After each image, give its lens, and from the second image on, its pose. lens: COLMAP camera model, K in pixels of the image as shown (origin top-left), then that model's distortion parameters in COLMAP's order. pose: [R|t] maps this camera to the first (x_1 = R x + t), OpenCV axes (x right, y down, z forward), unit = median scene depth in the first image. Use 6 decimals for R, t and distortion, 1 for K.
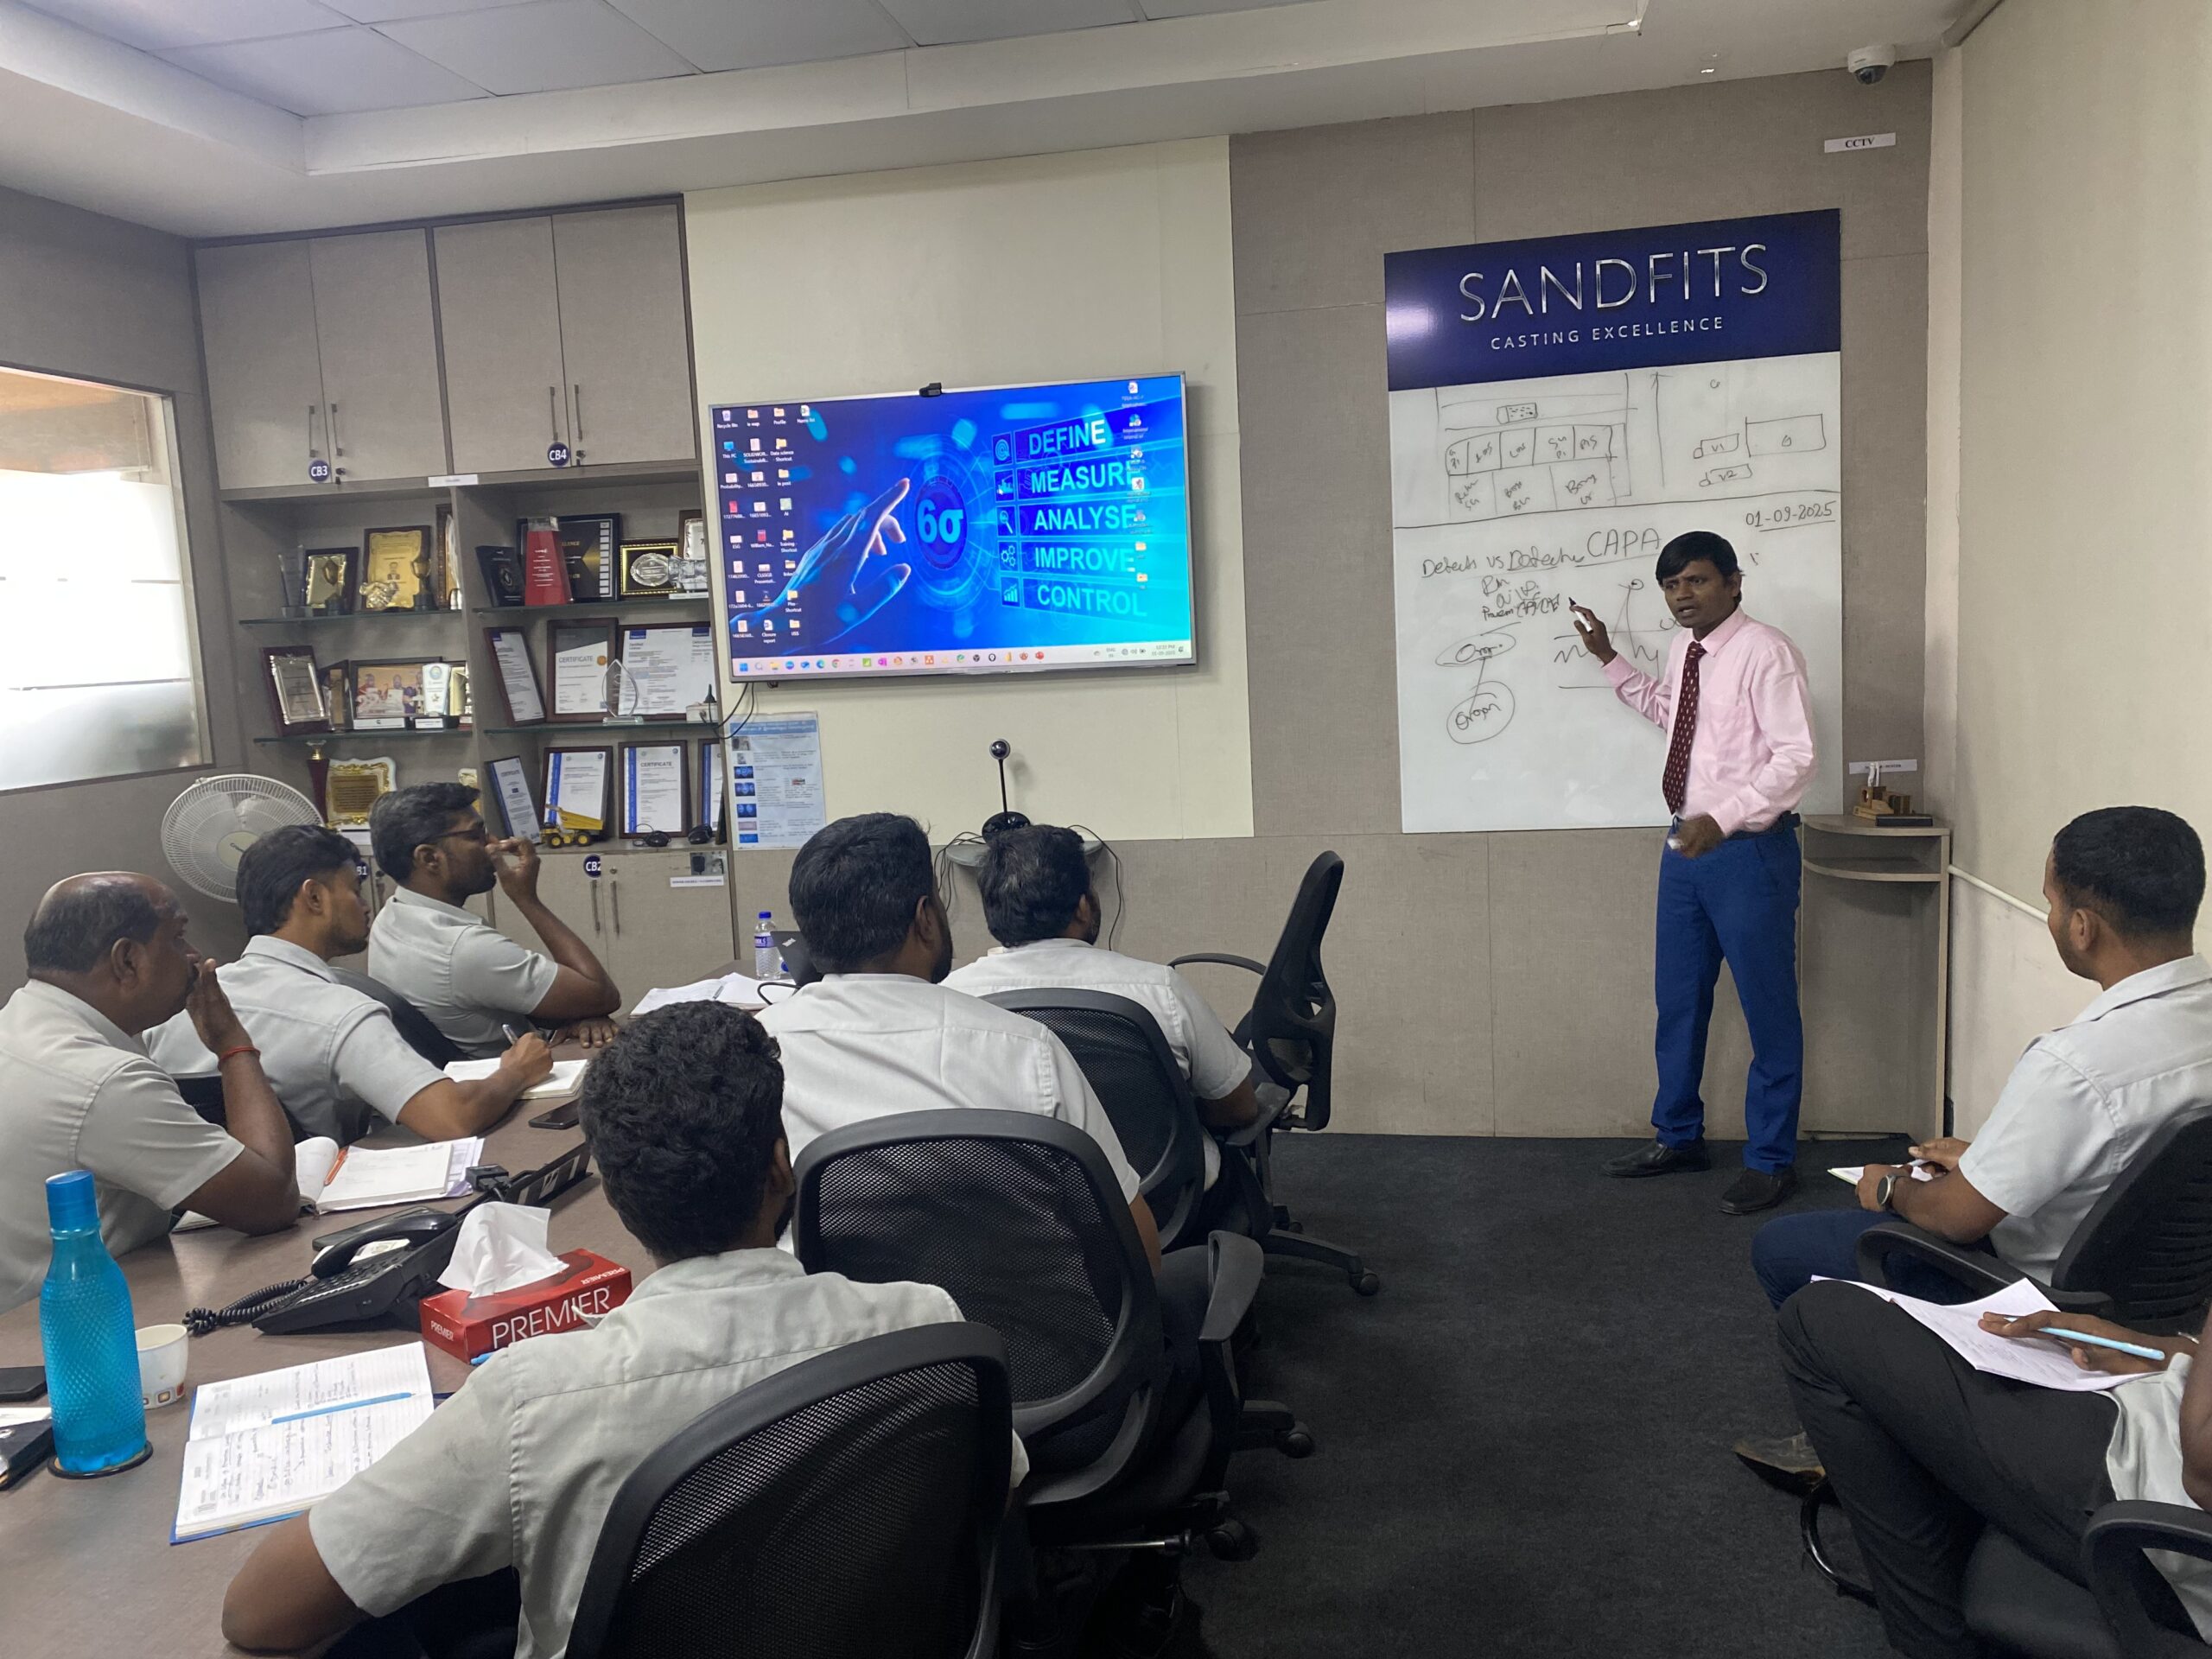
lens RADIAL K [[1742.6, 0, 1101.7], [0, 1742.6, 835.2], [0, 0, 1]] dist [-0.006596, -0.040133]
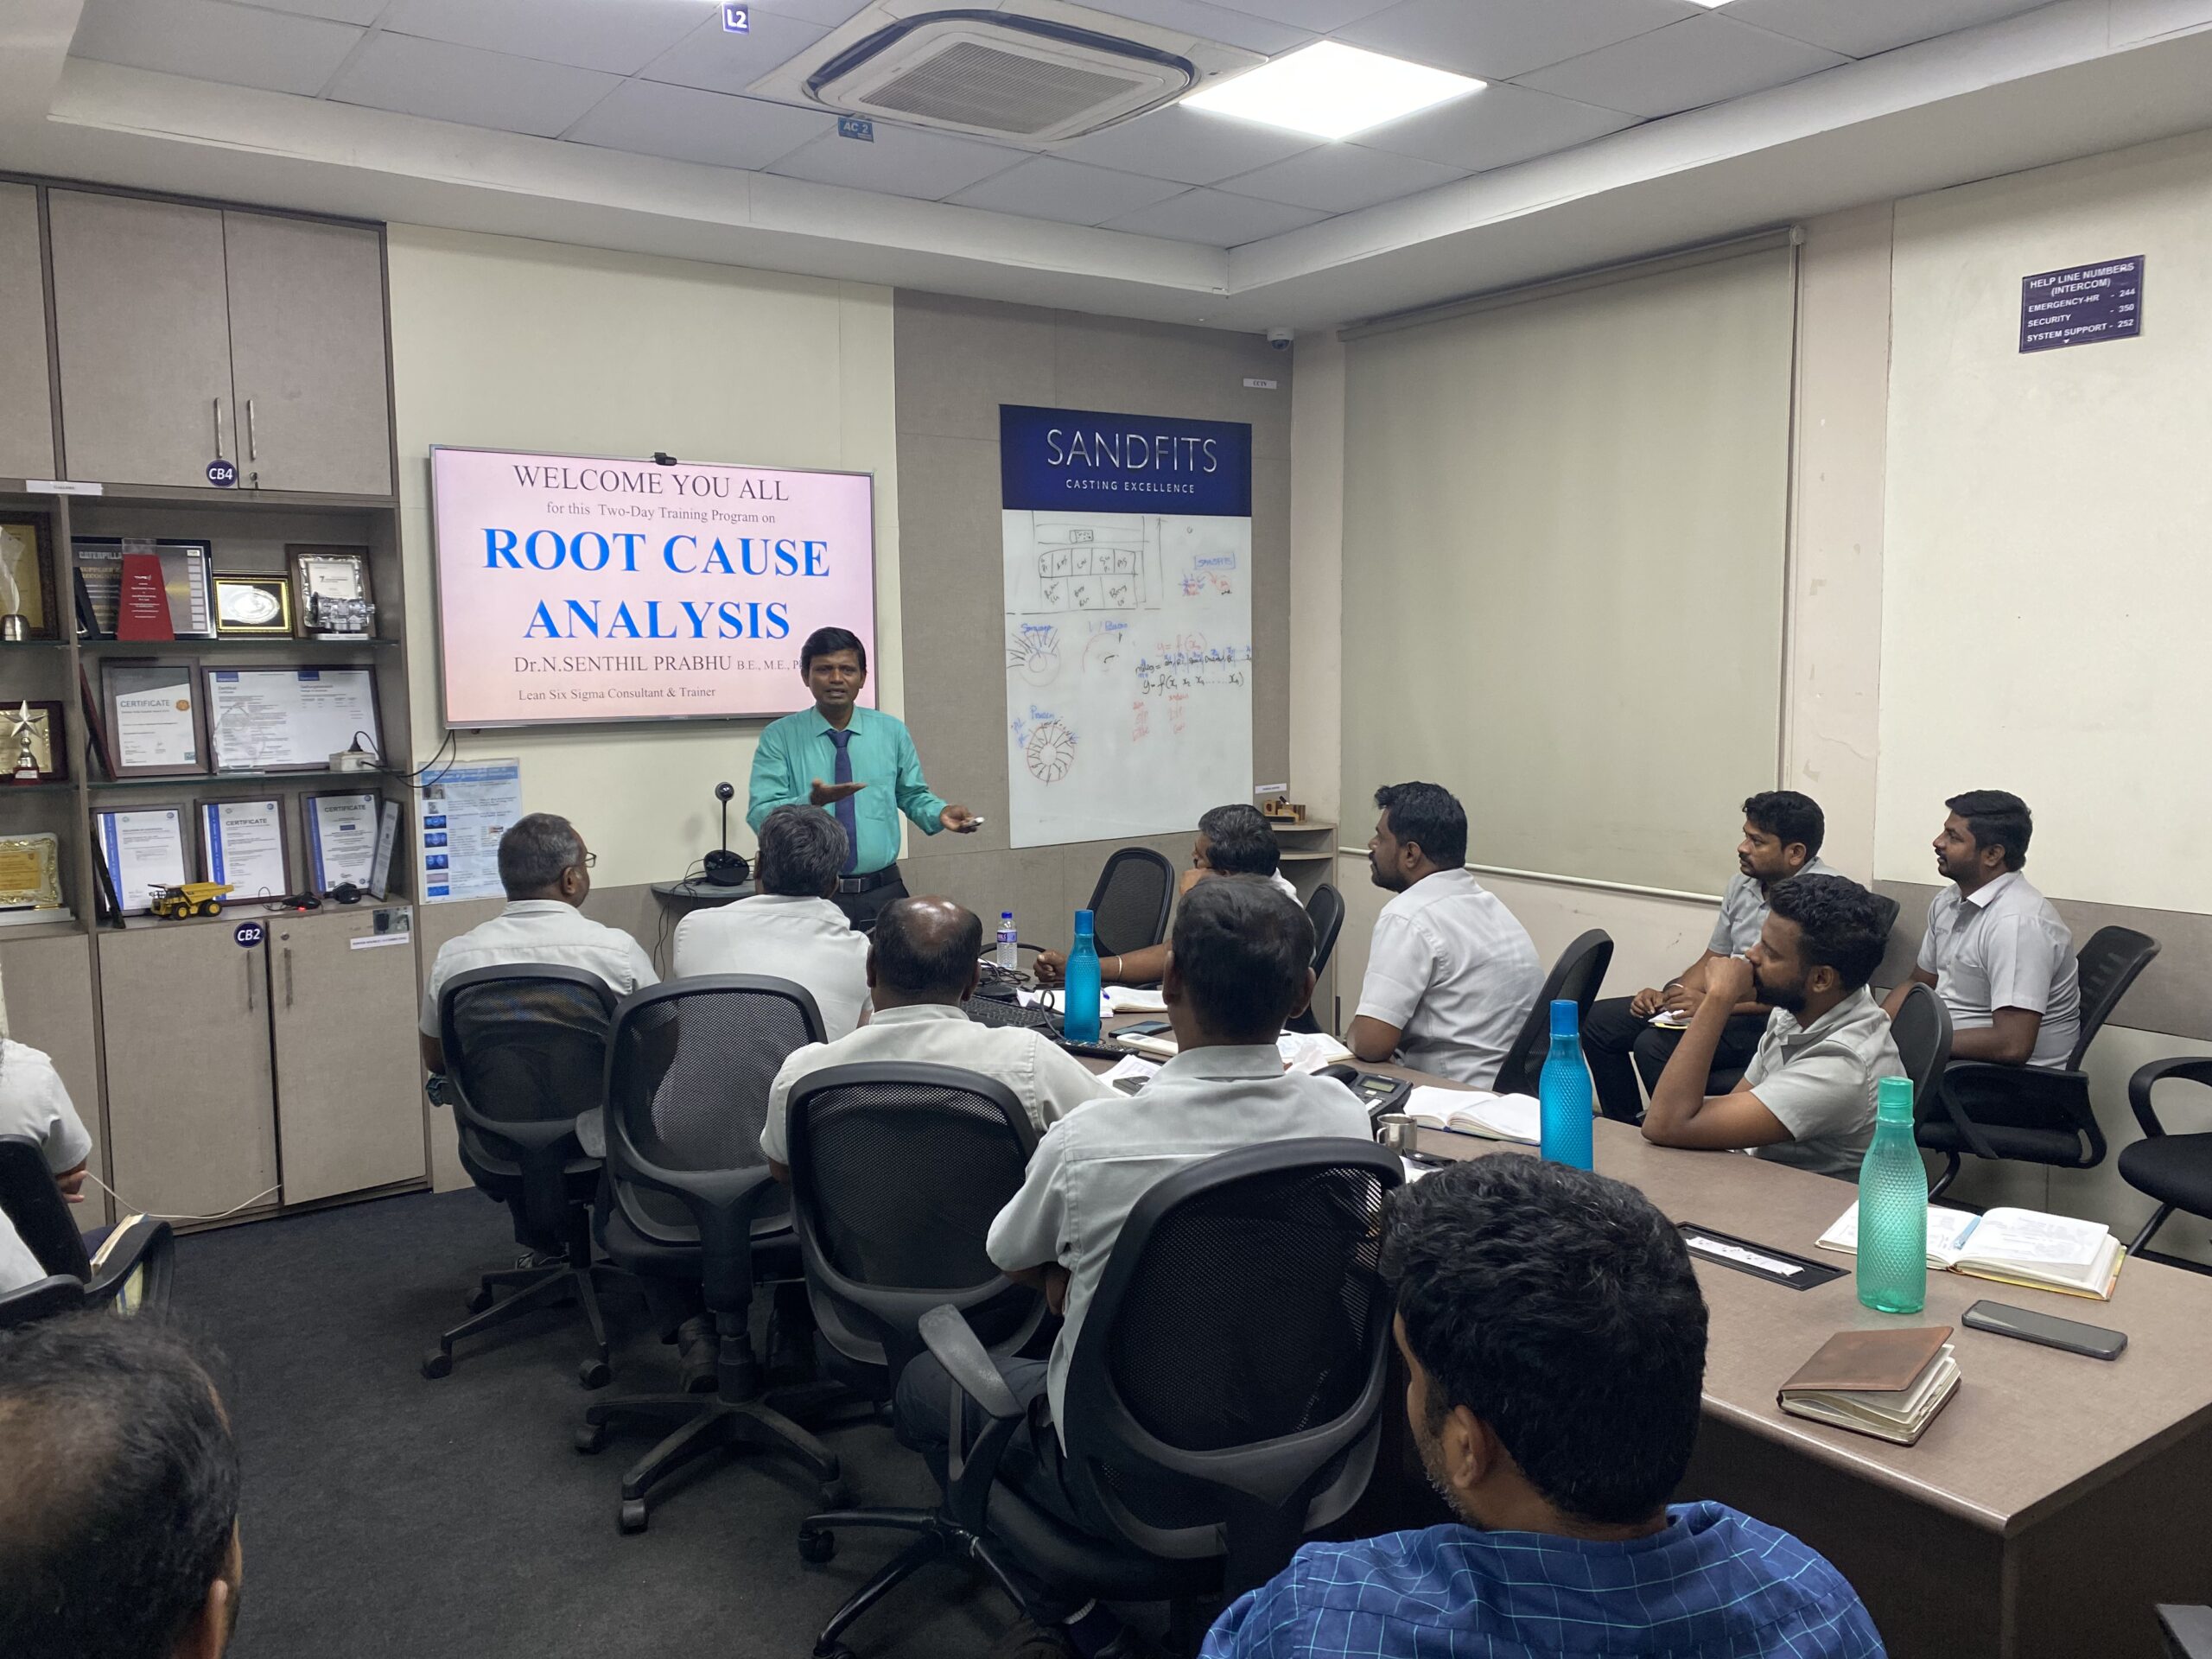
lens RADIAL K [[1742.6, 0, 1101.3], [0, 1742.6, 834.6], [0, 0, 1]] dist [-0.006596, -0.040133]
pose [[0.659442, -0.034987, 0.750941, -0.690548], [0.072343, 0.997234, -0.017066, 0.013879], [-0.748267, 0.065579, 0.660149, 0.088260]]
